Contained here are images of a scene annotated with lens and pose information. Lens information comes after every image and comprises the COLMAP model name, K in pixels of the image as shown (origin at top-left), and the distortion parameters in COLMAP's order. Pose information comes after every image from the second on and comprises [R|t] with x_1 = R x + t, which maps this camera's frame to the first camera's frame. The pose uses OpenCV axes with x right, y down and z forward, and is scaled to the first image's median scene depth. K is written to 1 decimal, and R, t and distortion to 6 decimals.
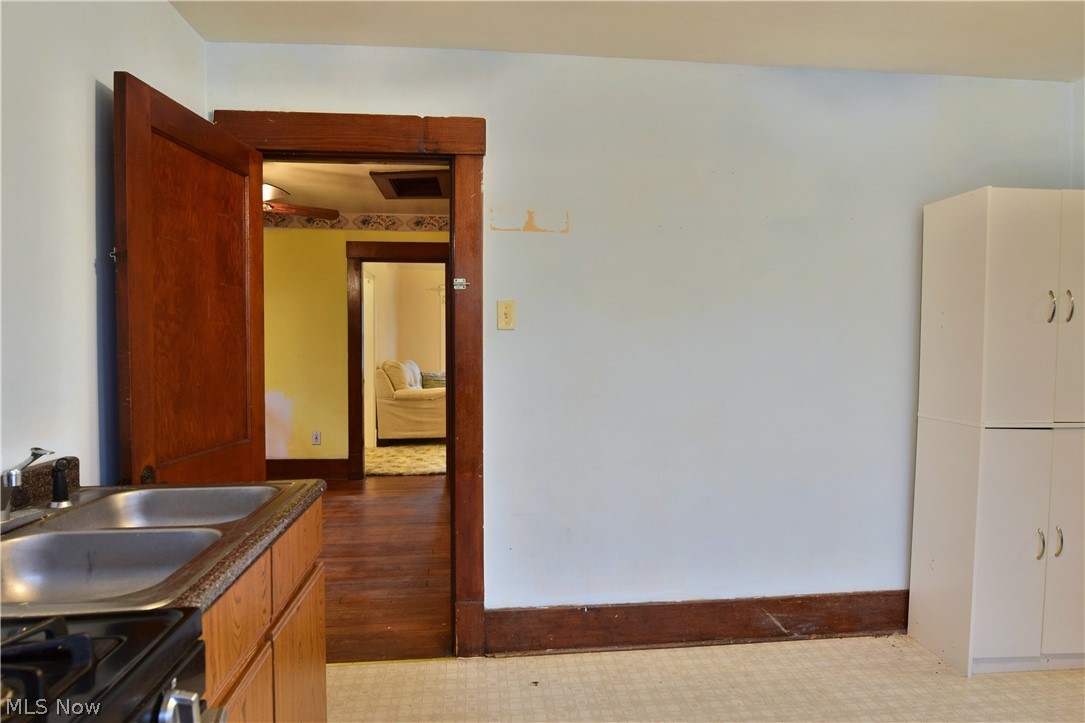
lens RADIAL K [[659.8, 0, 545.9], [0, 659.8, 363.4], [0, 0, 1]] dist [-0.012735, -0.004789]
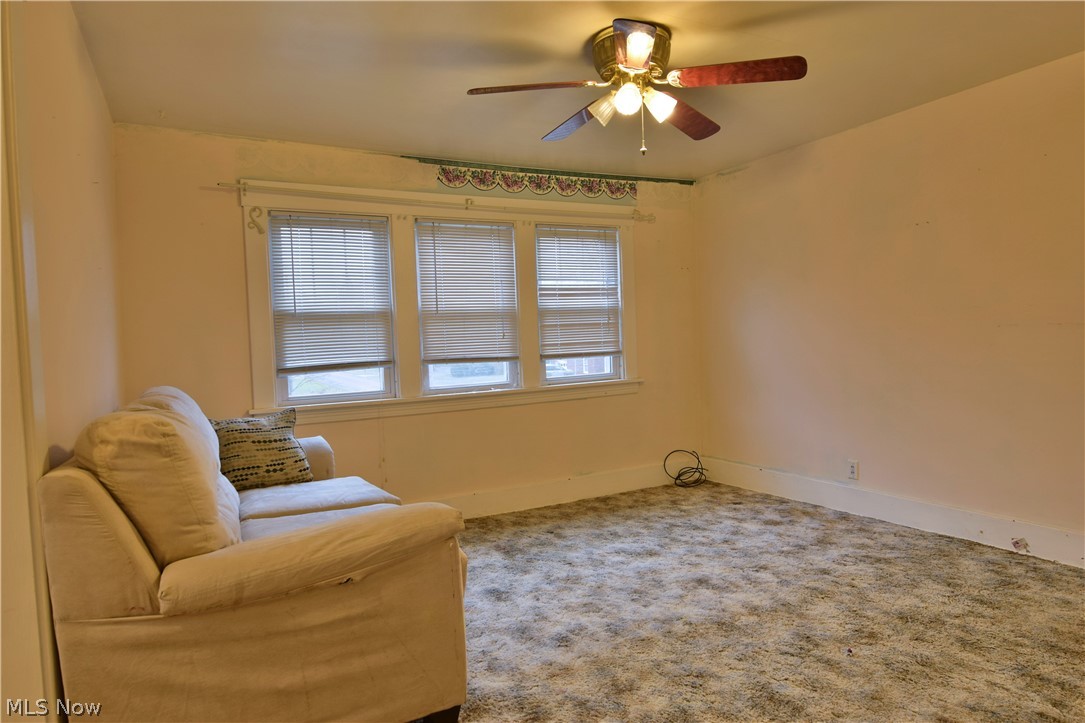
lens RADIAL K [[659.8, 0, 545.9], [0, 659.8, 363.4], [0, 0, 1]] dist [-0.012735, -0.004789]
pose [[0.925437, -0.053894, 0.375048, -0.190794], [0.052506, 0.998523, 0.013928, -0.018036], [-0.375245, 0.006803, 0.926901, 0.764340]]
